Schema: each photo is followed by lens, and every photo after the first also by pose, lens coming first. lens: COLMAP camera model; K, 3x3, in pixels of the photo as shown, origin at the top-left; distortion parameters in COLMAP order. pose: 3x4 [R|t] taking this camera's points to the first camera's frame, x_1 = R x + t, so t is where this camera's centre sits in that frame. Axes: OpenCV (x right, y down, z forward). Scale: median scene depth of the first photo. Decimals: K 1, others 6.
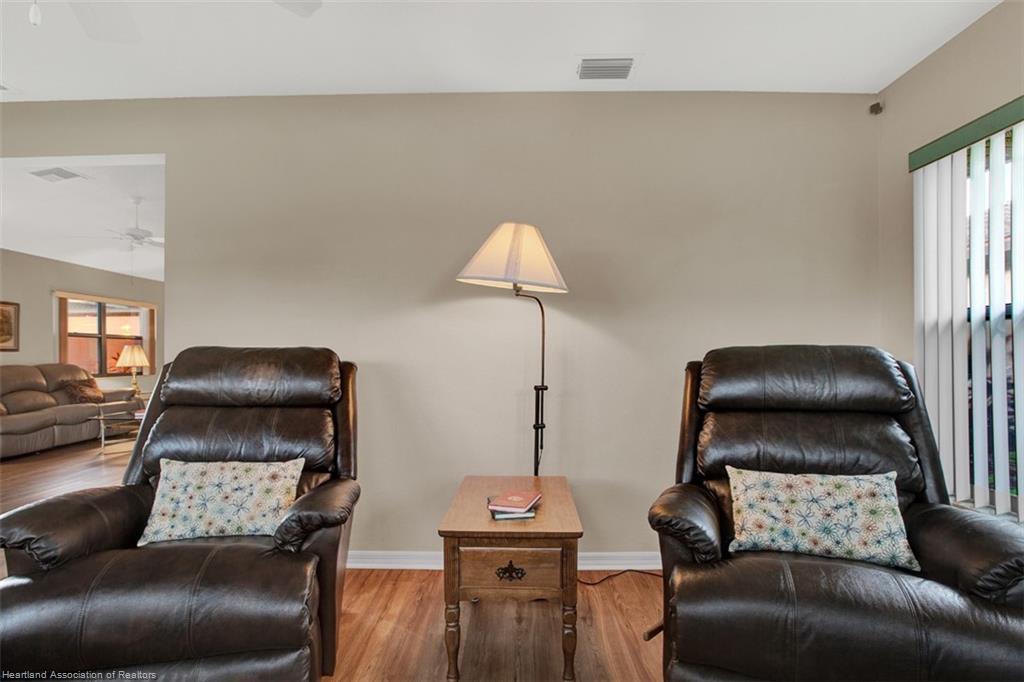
lens RADIAL K [[483.0, 0, 511.4], [0, 483.0, 356.1], [0, 0, 1]] dist [-0.002400, 0.000034]
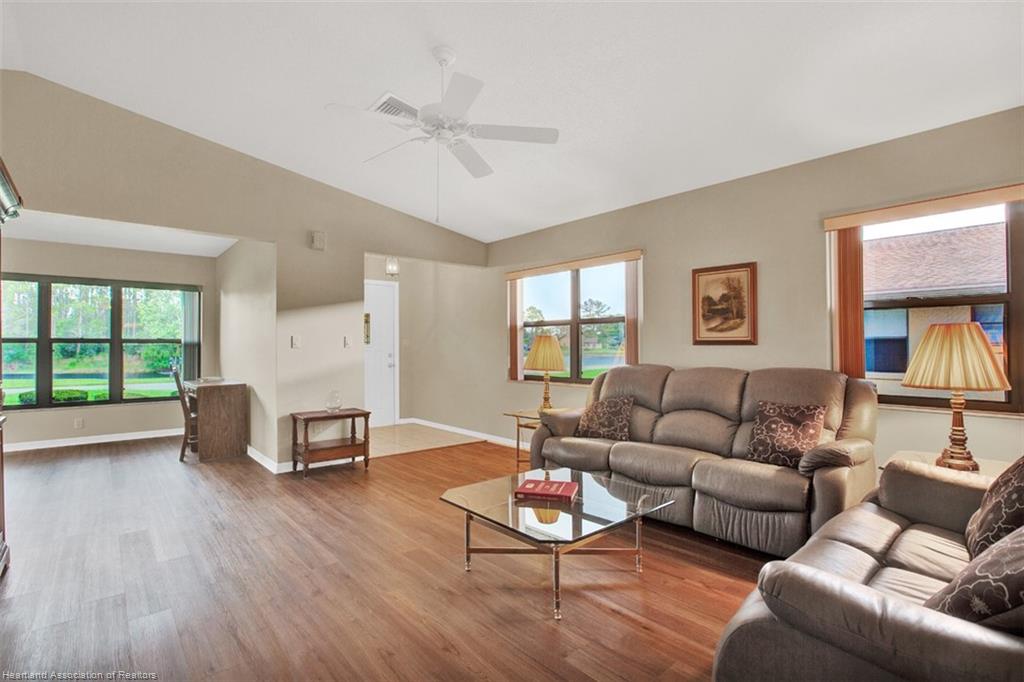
lens RADIAL K [[487.4, 0, 512.0], [0, 487.4, 341.0], [0, 0, 1]] dist [-0.036449, -0.000293]
pose [[-0.730093, -0.003455, -0.683340, -0.385734], [0.004079, 0.999947, -0.009414, -0.009383], [0.683336, -0.009660, -0.730040, 1.138235]]
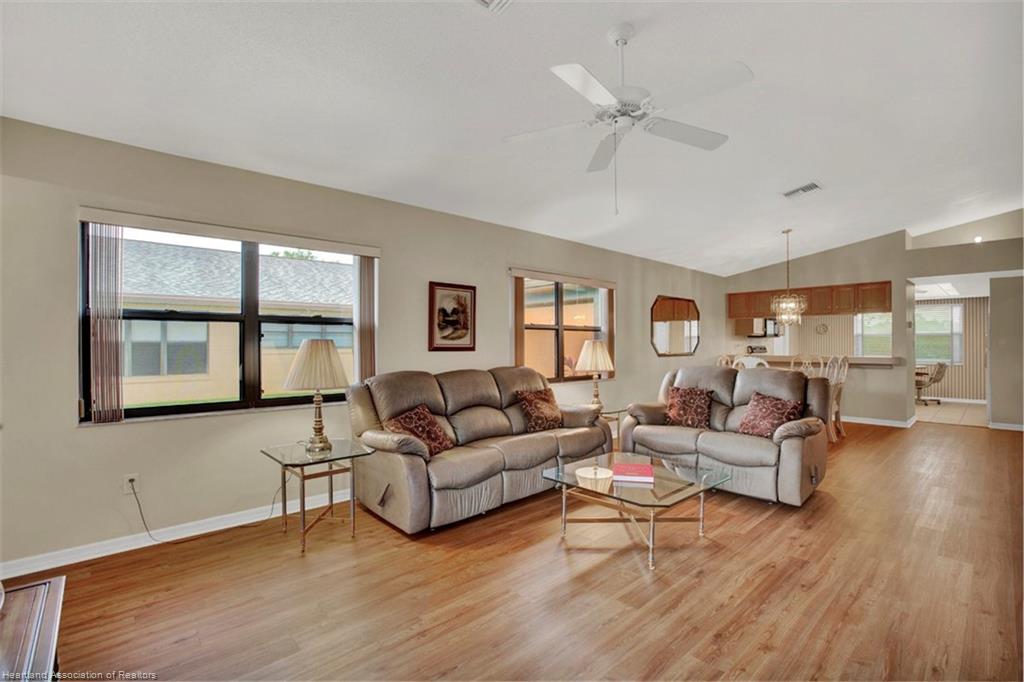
lens RADIAL K [[466.6, 0, 515.8], [0, 466.6, 347.7], [0, 0, 1]] dist [-0.024119, 0.000796]
pose [[0.704446, 0.003809, -0.709748, -0.429134], [0.000625, 0.999982, 0.005987, -0.017082], [0.709758, -0.004661, 0.704430, 0.496006]]
